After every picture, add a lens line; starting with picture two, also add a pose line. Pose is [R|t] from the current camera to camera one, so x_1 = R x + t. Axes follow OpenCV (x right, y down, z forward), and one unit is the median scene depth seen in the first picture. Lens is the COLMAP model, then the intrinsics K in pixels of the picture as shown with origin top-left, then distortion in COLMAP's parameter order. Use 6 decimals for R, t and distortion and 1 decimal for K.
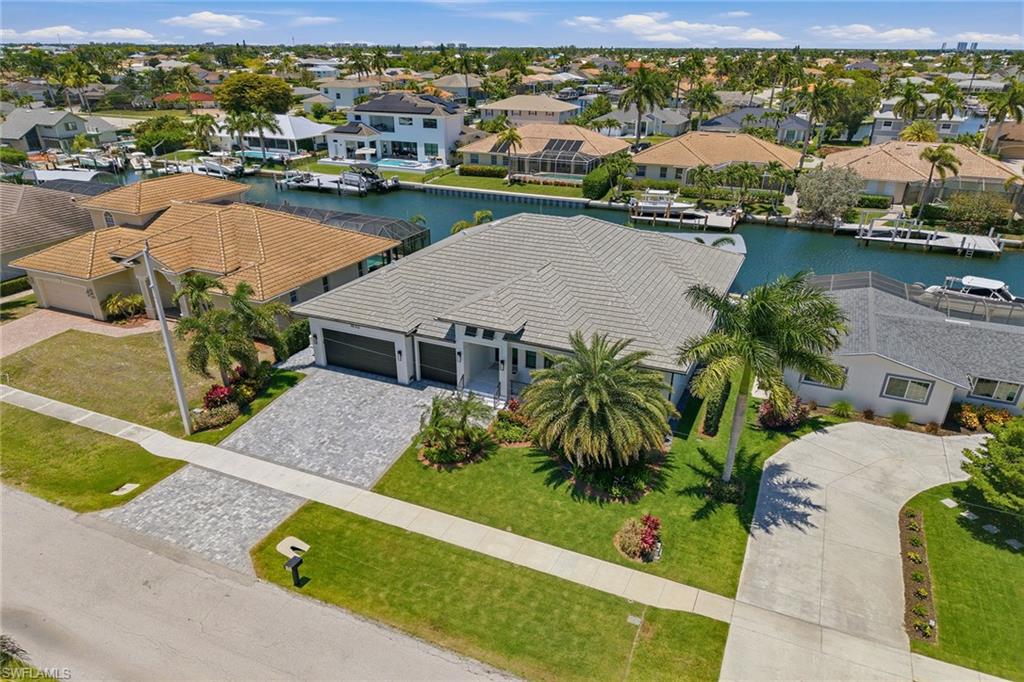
lens RADIAL K [[715.8, 0, 512.0], [0, 715.8, 341.0], [0, 0, 1]] dist [0.001665, -0.000342]
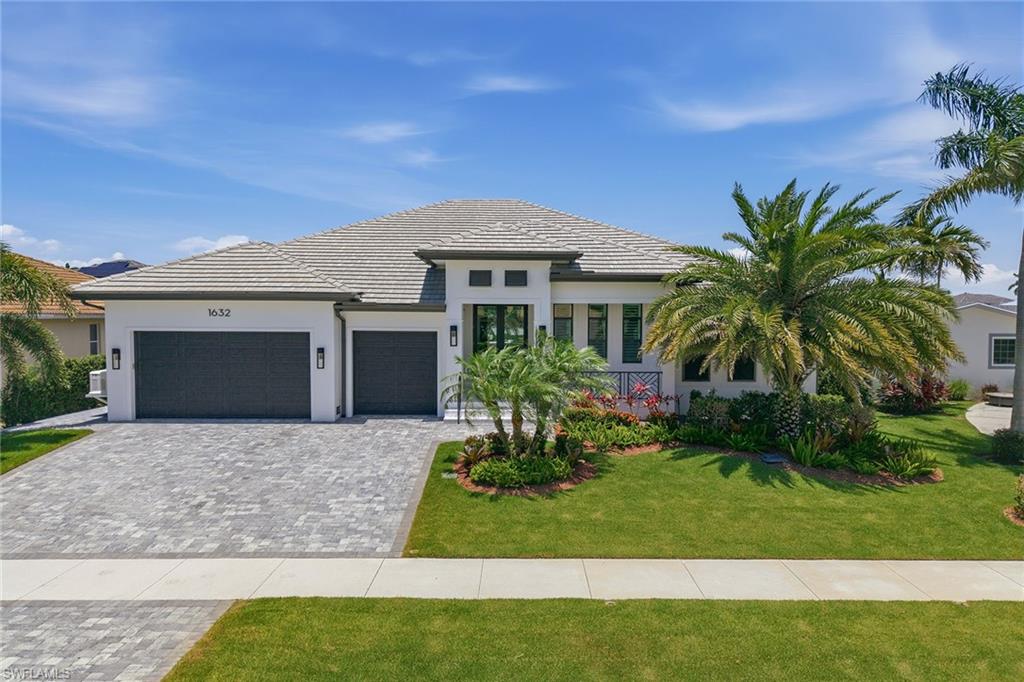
lens RADIAL K [[691.7, 0, 512.0], [0, 691.7, 341.0], [0, 0, 1]] dist [0.006721, -0.002178]
pose [[0.908661, -0.025331, 0.416765, -0.255879], [0.167399, 0.936525, -0.308055, 0.196923], [-0.382508, 0.349683, 0.855225, 0.563502]]
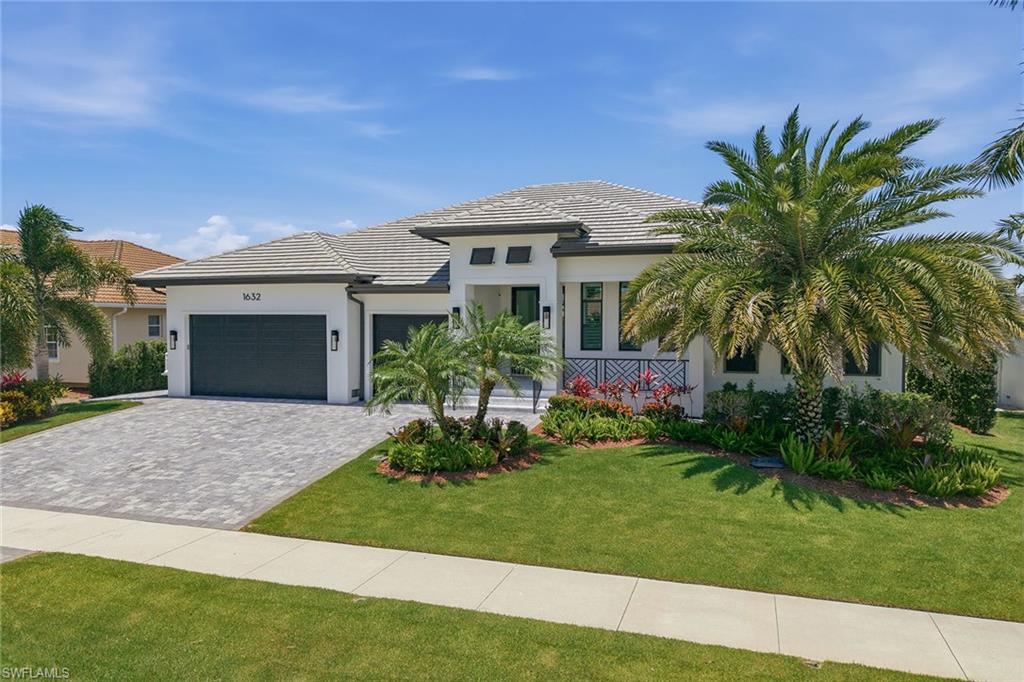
lens RADIAL K [[691.7, 0, 512.0], [0, 691.7, 341.0], [0, 0, 1]] dist [0.006721, -0.002178]
pose [[0.993647, -0.013883, 0.111678, -0.091800], [0.052952, 0.933324, -0.355110, 0.219167], [-0.099302, 0.358767, 0.928130, 0.567377]]
